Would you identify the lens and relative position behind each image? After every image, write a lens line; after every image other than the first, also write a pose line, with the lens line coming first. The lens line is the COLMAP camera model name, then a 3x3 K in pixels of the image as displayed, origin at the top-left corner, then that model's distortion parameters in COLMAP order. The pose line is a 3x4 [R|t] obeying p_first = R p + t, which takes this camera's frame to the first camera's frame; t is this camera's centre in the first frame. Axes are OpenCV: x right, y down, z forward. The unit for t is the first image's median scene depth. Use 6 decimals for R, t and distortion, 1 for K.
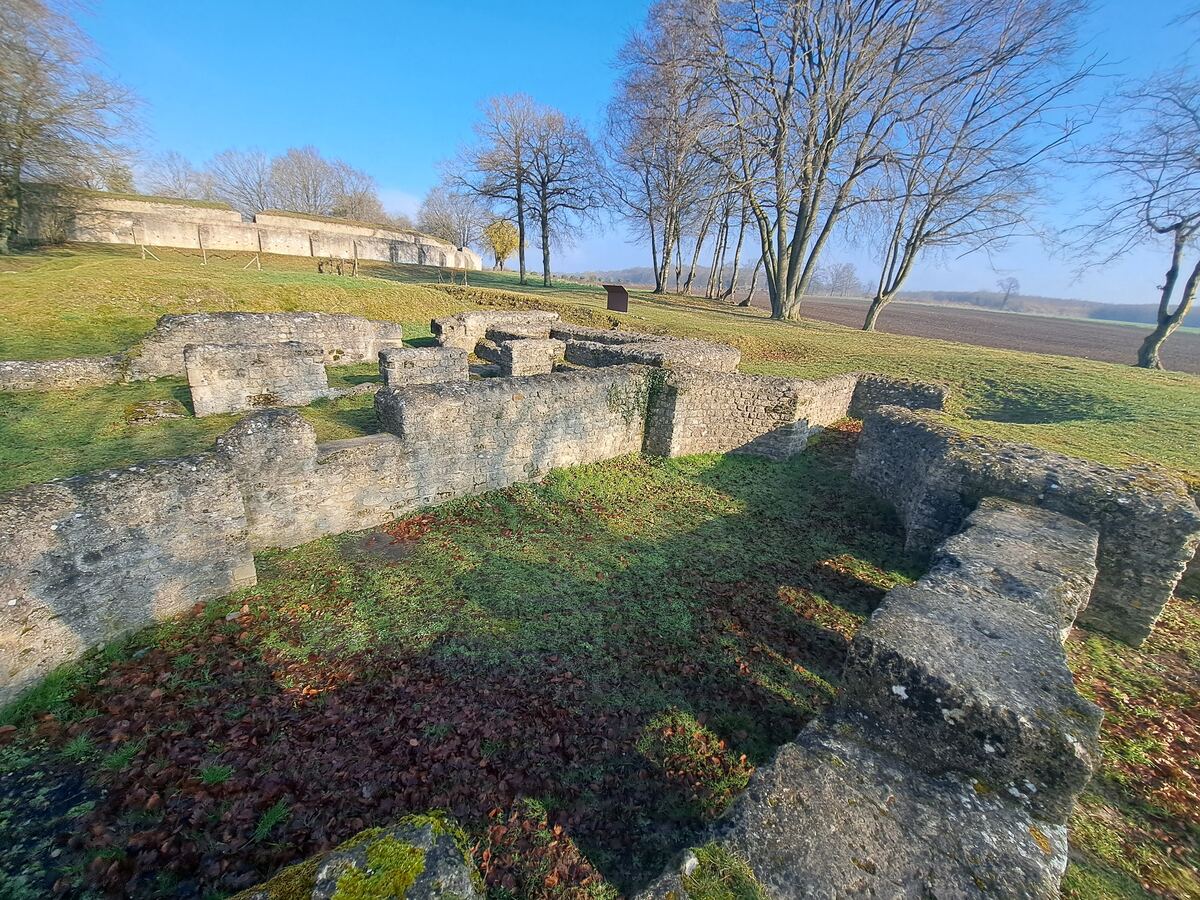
lens RADIAL K [[481.5, 0, 592.4], [0, 481.5, 458.8], [0, 0, 1]] dist [-0.013775, 0.000063]
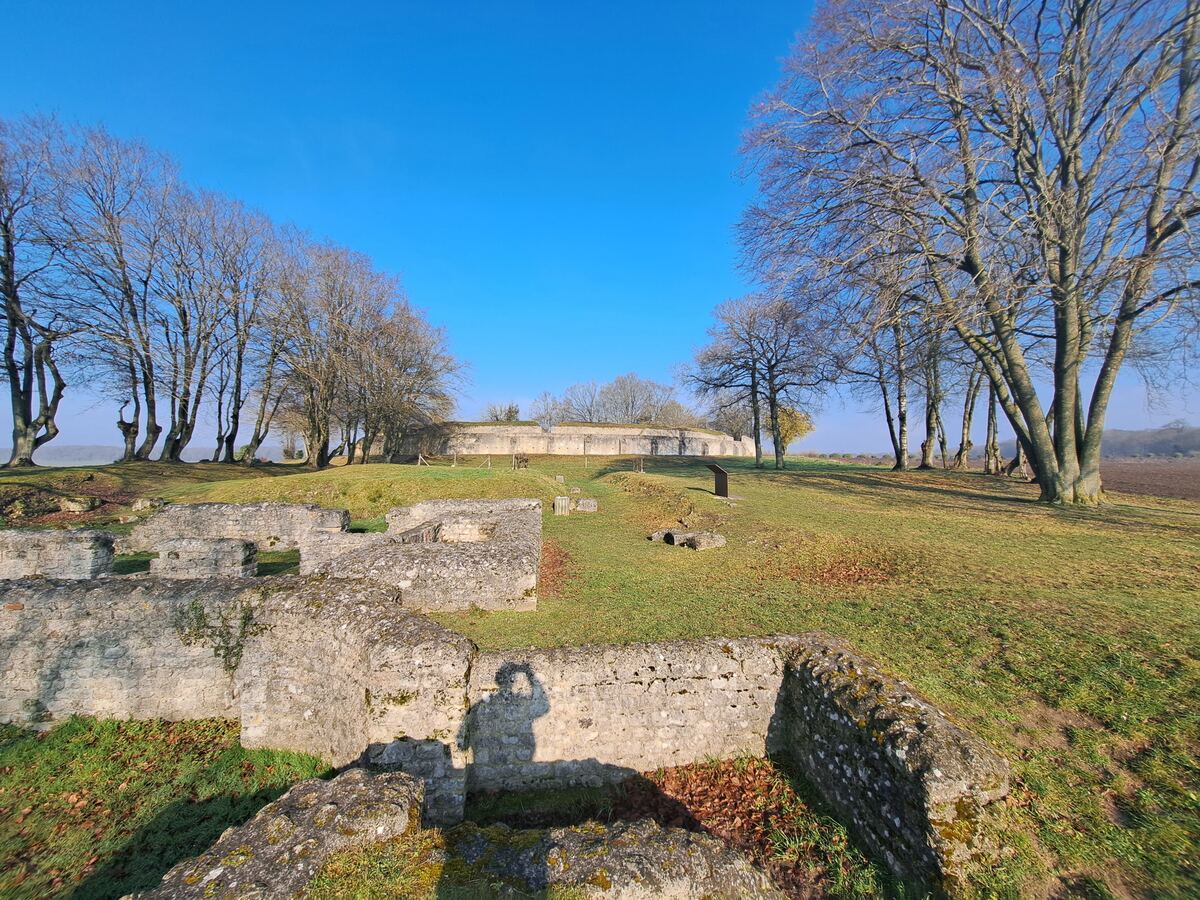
lens RADIAL K [[481.5, 0, 592.4], [0, 481.5, 458.8], [0, 0, 1]] dist [-0.013775, 0.000063]
pose [[0.791990, -0.063088, -0.607266, 0.191180], [-0.164704, 0.935693, -0.312012, -0.047777], [0.587899, 0.347129, 0.730668, 0.159416]]
